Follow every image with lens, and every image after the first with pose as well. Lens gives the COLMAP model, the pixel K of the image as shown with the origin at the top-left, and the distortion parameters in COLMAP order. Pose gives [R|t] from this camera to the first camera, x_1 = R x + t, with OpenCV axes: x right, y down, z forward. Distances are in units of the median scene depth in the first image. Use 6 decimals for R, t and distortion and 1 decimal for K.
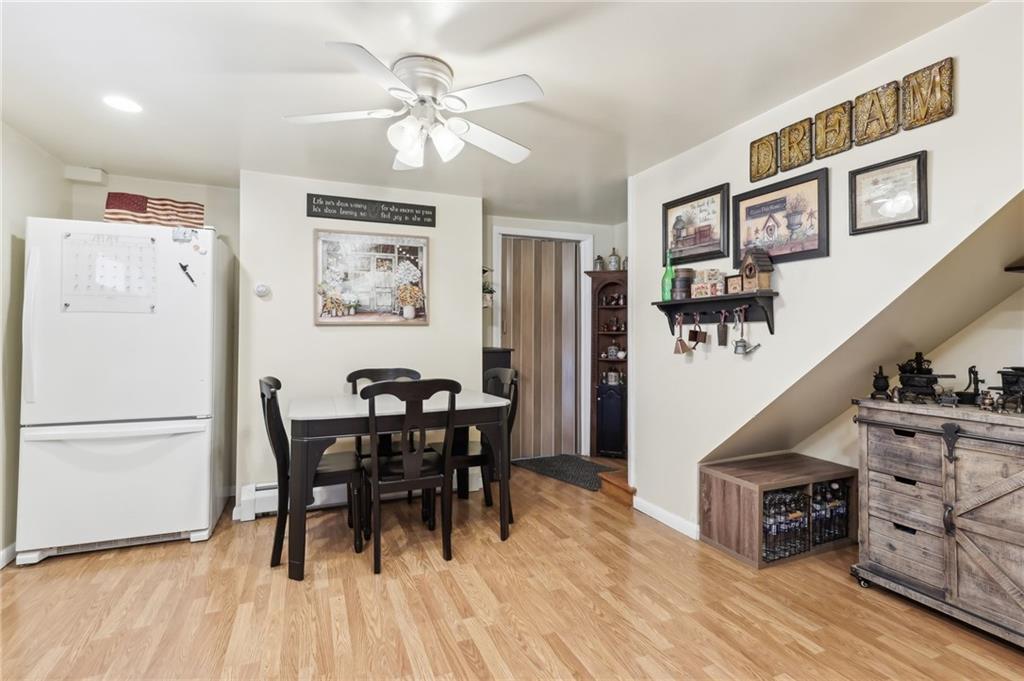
lens RADIAL K [[478.0, 0, 495.6], [0, 478.0, 327.5], [0, 0, 1]] dist [0.001972, -0.001172]
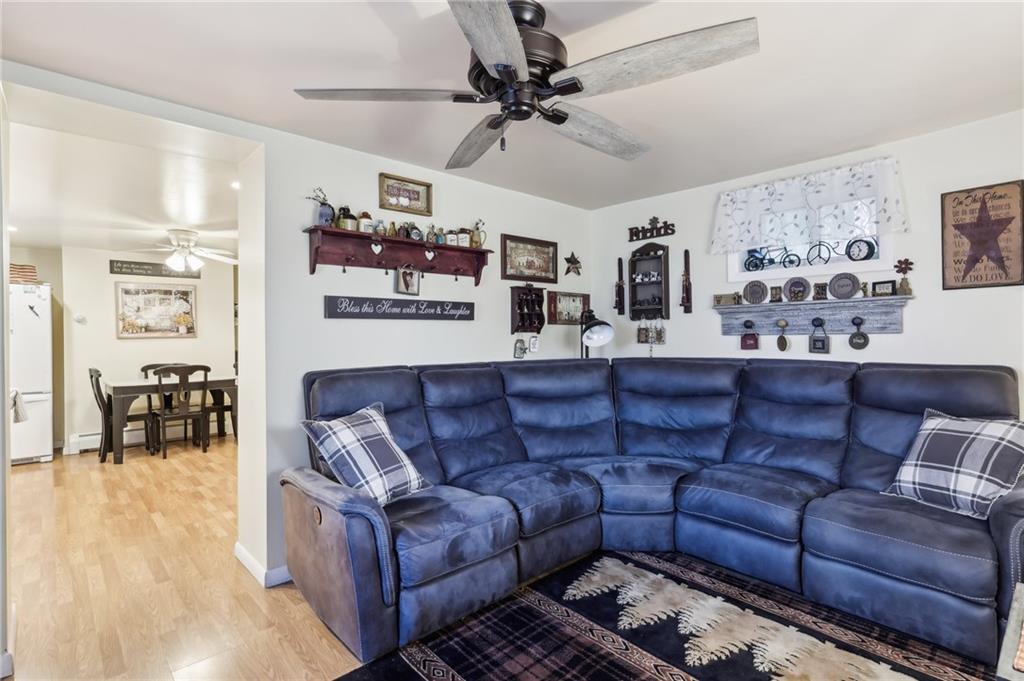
lens RADIAL K [[530.3, 0, 516.7], [0, 530.3, 340.5], [0, 0, 1]] dist [0.005271, 0.001824]
pose [[0.937635, -0.014615, 0.347313, 0.285971], [0.007363, 0.999727, 0.022190, -0.029682], [-0.347543, -0.018249, 0.937487, -1.232246]]
